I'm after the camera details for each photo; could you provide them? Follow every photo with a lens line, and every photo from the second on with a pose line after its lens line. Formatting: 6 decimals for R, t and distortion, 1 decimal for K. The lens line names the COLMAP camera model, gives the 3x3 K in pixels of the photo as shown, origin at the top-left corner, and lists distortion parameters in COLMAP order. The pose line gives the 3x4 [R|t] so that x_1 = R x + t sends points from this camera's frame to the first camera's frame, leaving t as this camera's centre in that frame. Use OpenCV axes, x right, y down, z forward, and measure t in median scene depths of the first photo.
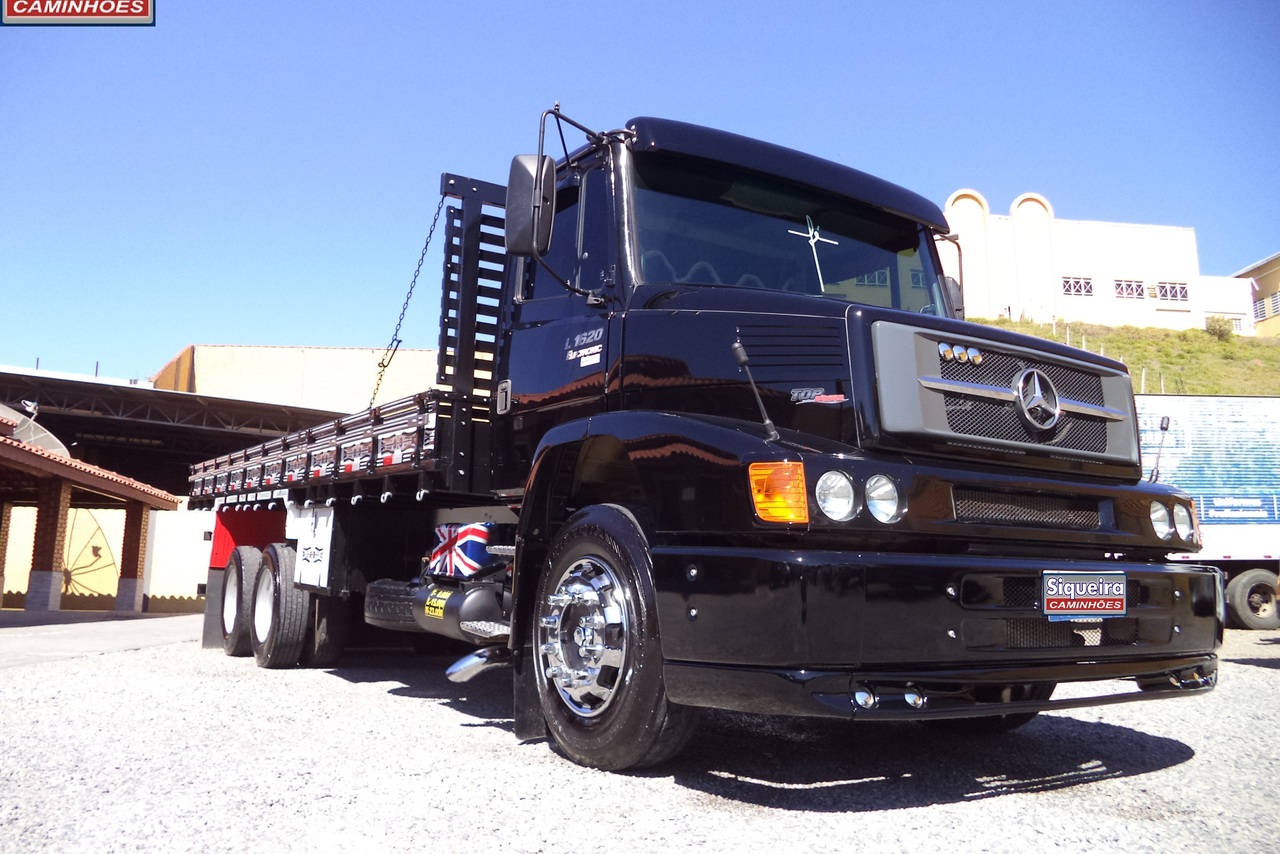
lens RADIAL K [[1027.2, 0, 632.3], [0, 1027.2, 421.2], [0, 0, 1]] dist [-0.030975, -0.007367]
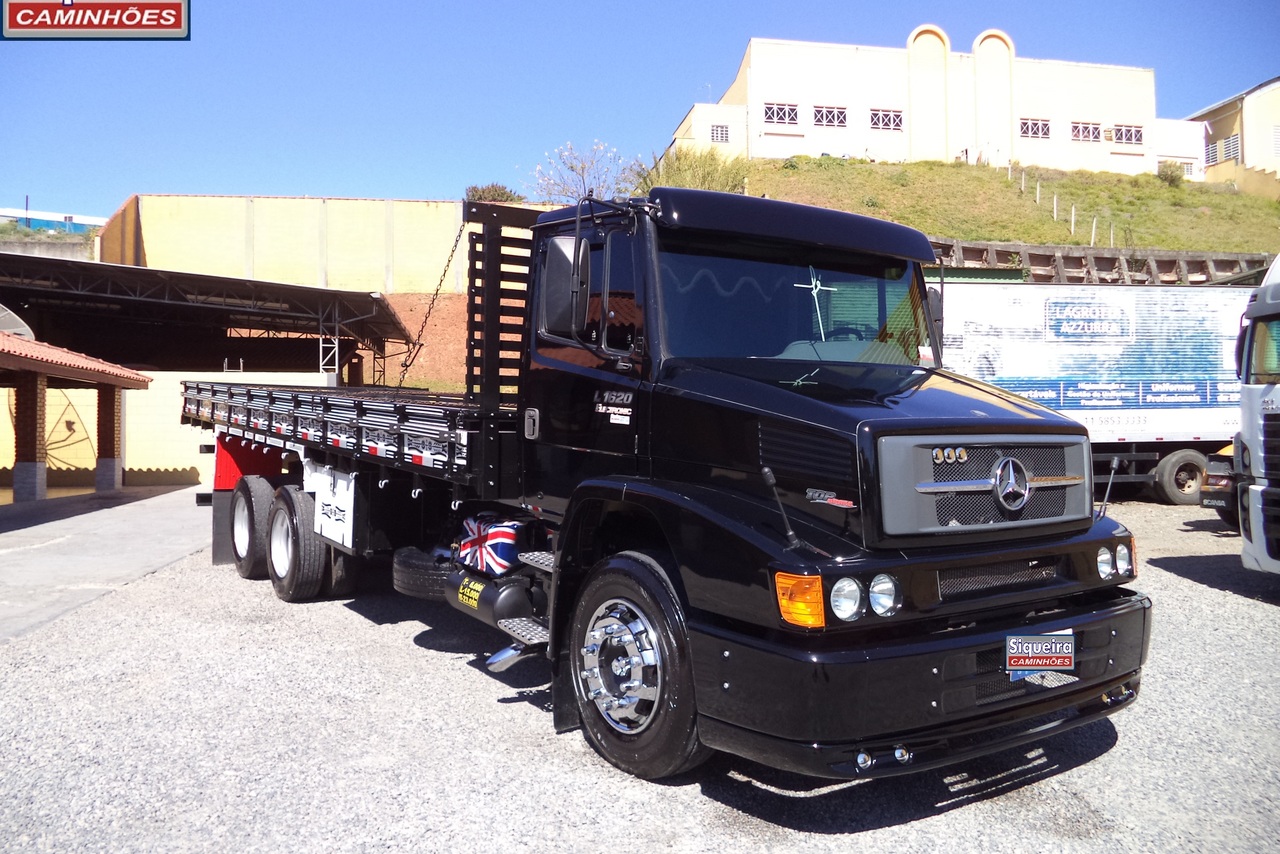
lens RADIAL K [[1027.2, 0, 632.3], [0, 1027.2, 421.2], [0, 0, 1]] dist [-0.030975, -0.007367]
pose [[0.998824, -0.007156, 0.047950, -0.063899], [-0.001002, 0.985788, 0.167993, -0.193565], [-0.048471, -0.167844, 0.984621, -0.084715]]
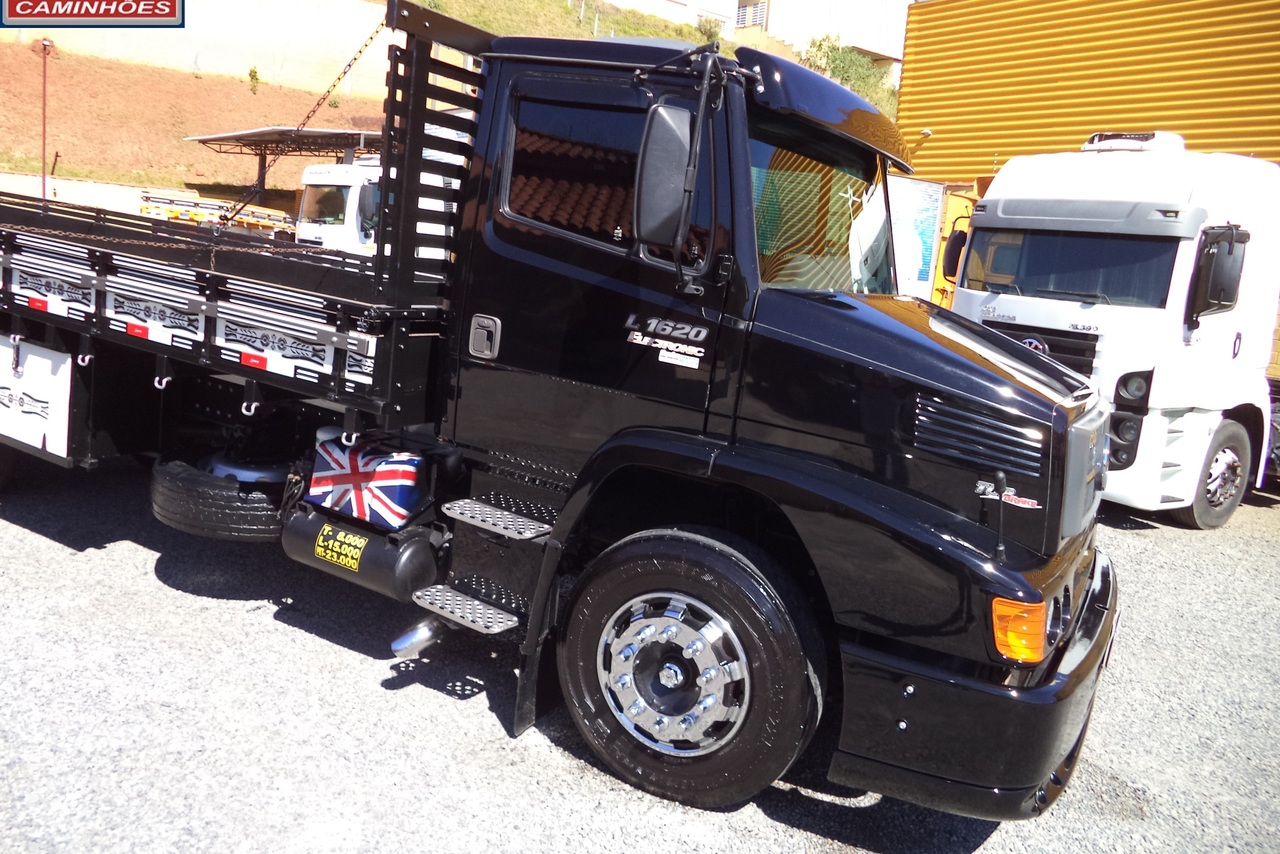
lens RADIAL K [[1027.2, 0, 632.3], [0, 1027.2, 421.2], [0, 0, 1]] dist [-0.030975, -0.007367]
pose [[0.864085, -0.007895, 0.503283, -0.394056], [-0.169506, 0.936911, 0.305722, -0.207774], [-0.473946, -0.349479, 0.808233, 0.247024]]
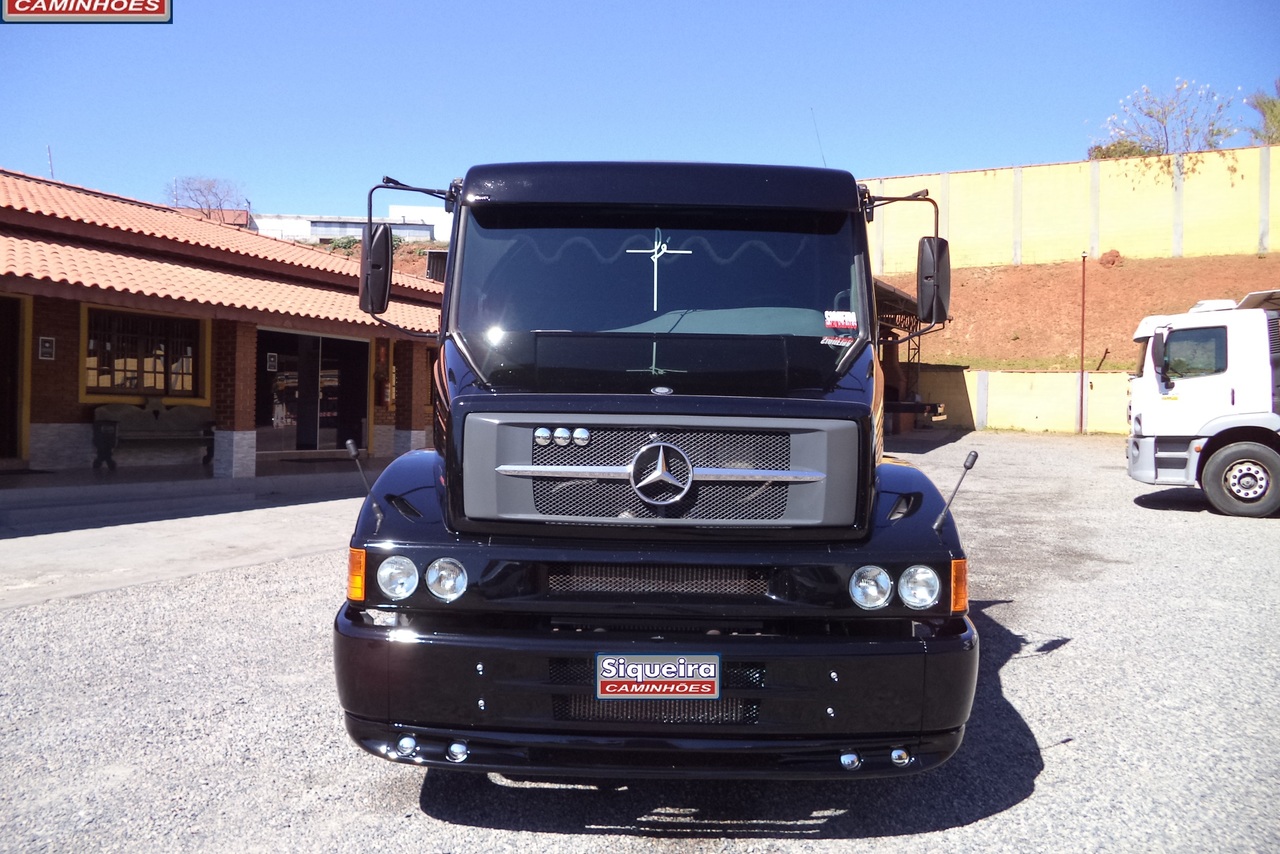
lens RADIAL K [[1016.0, 0, 633.4], [0, 1016.0, 424.6], [0, 0, 1]] dist [-0.002806, -0.000761]
pose [[0.846830, 0.022491, -0.531388, 0.598236], [0.079490, 0.982532, 0.168263, -0.158537], [0.525890, -0.184730, 0.830249, 0.113211]]
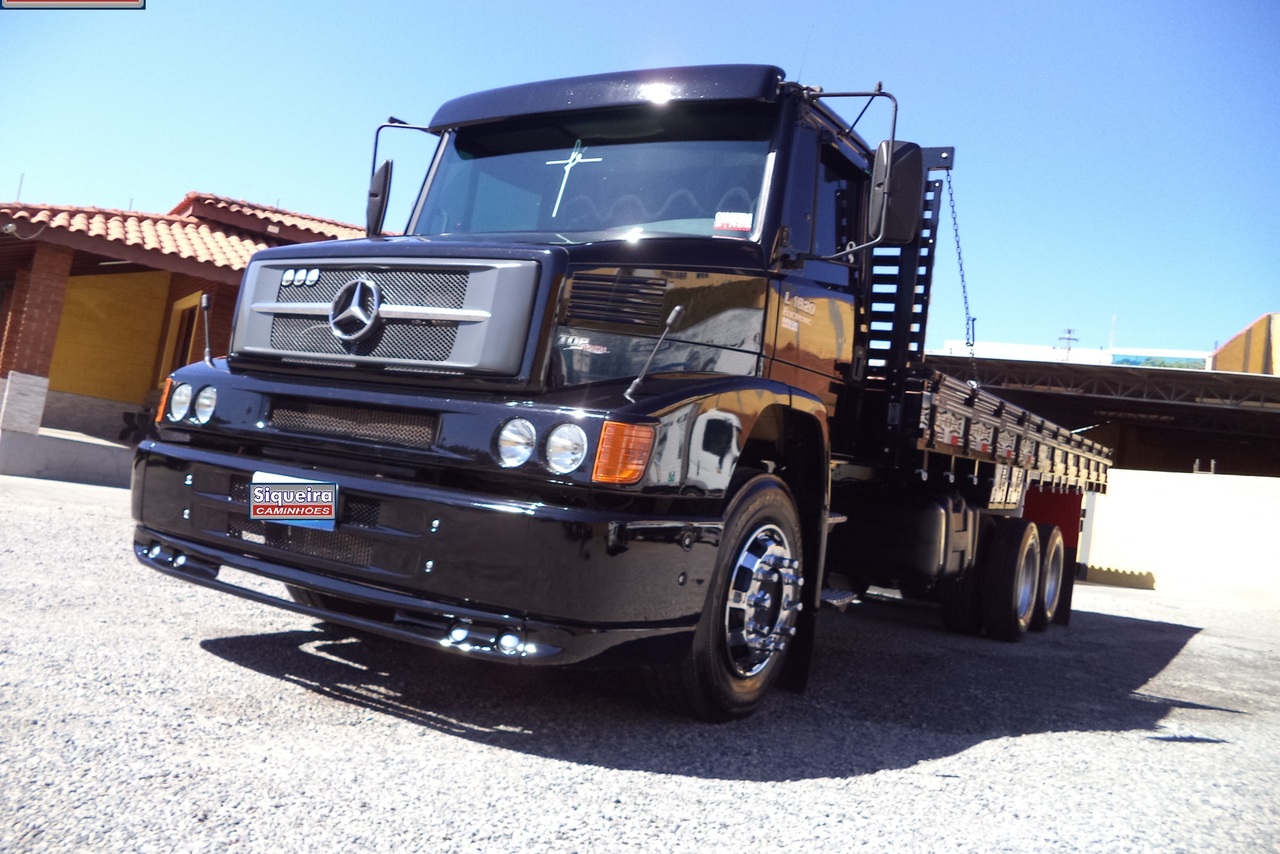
lens RADIAL K [[1016.0, 0, 633.4], [0, 1016.0, 424.6], [0, 0, 1]] dist [-0.002806, -0.000761]
pose [[0.453271, -0.004269, -0.891363, 0.928507], [0.020460, 0.999775, 0.005616, 0.059662], [0.891138, -0.020783, 0.453256, 0.526984]]
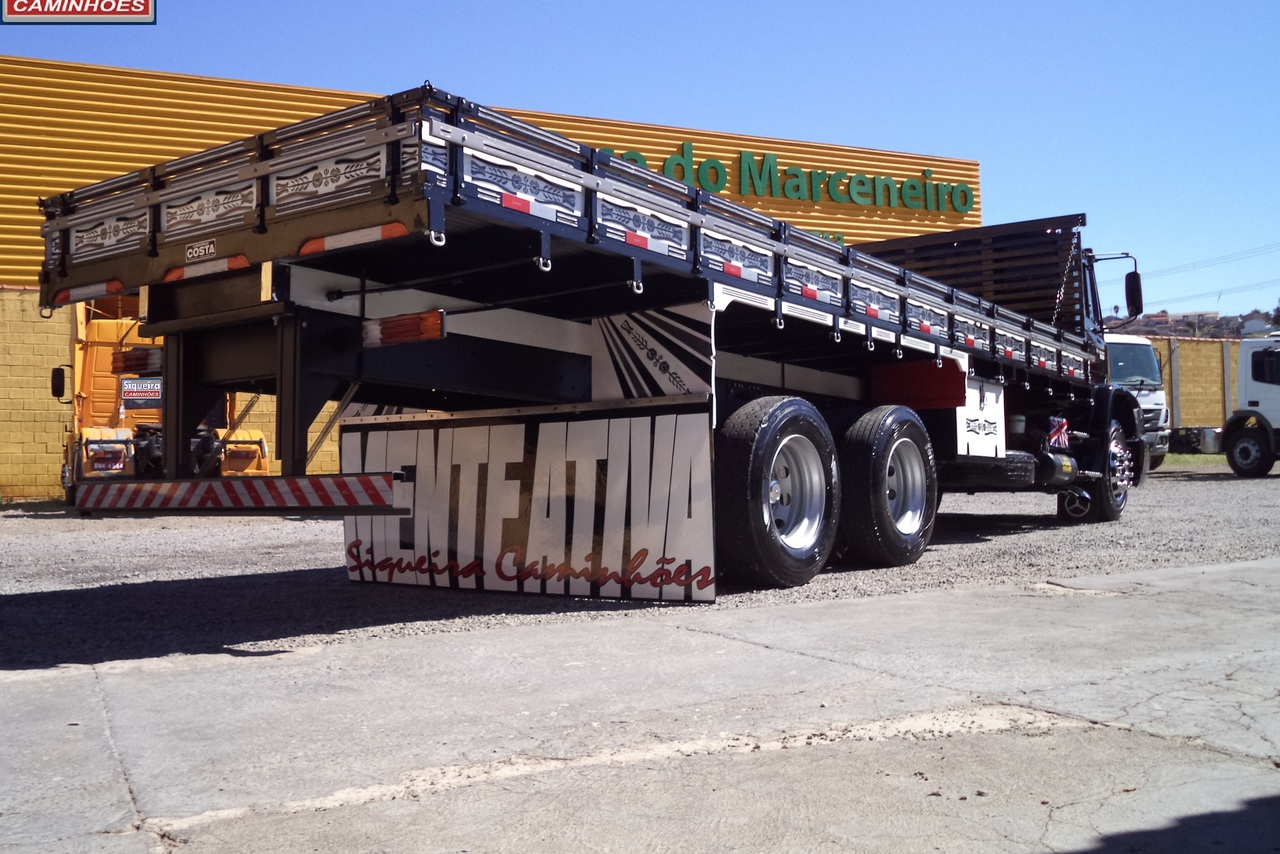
lens RADIAL K [[1205.5, 0, 631.9], [0, 1205.5, 421.8], [0, 0, 1]] dist [-0.037520, 0.001611]
pose [[-0.375939, 0.021816, 0.926387, -1.700081], [-0.139193, 0.987050, -0.079731, 0.354294], [-0.916130, -0.158920, -0.368034, 2.321205]]
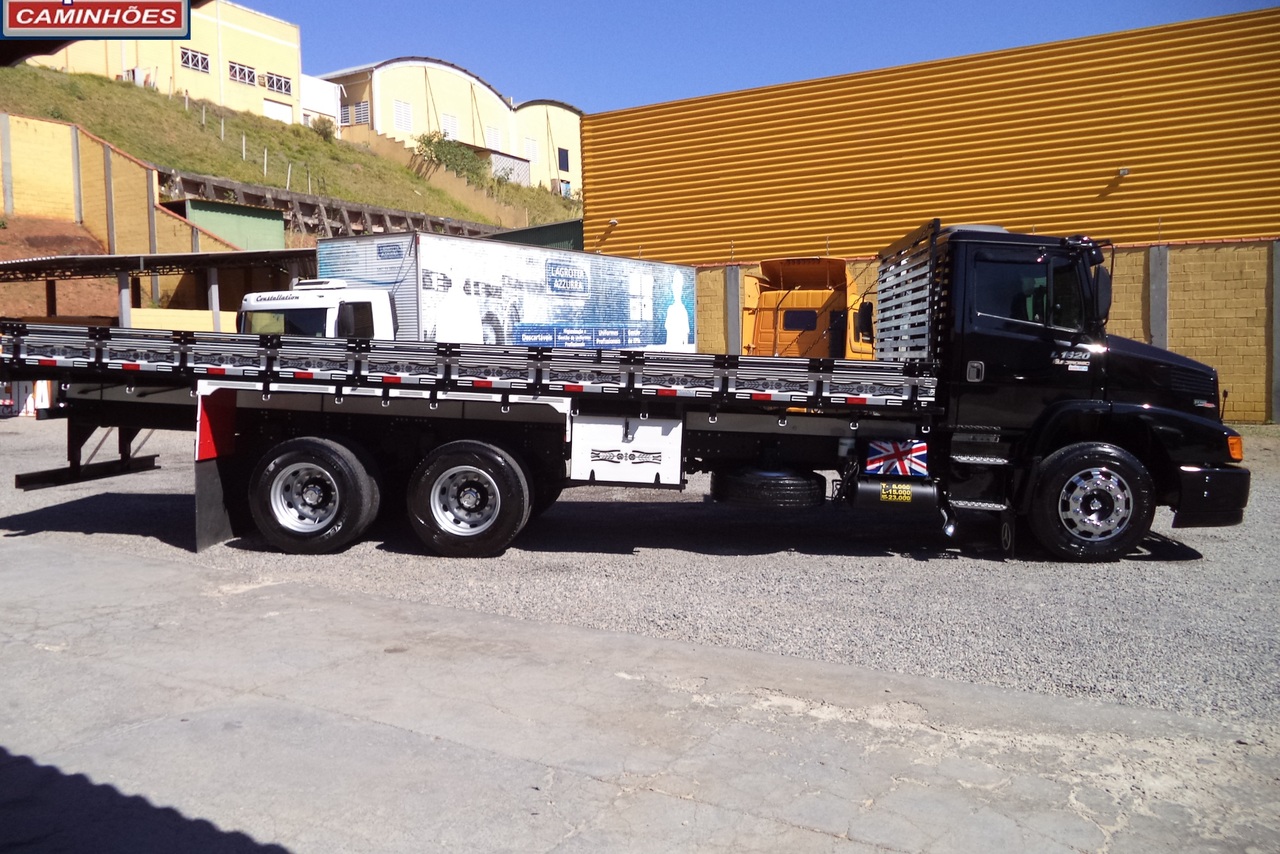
lens RADIAL K [[1042.0, 0, 644.3], [0, 1042.0, 407.5], [0, 0, 1]] dist [-0.034979, -0.006644]
pose [[0.569672, -0.058176, 0.819811, -1.690654], [-0.124596, 0.979849, 0.156112, -0.150890], [-0.812373, -0.191078, 0.550944, 0.444692]]
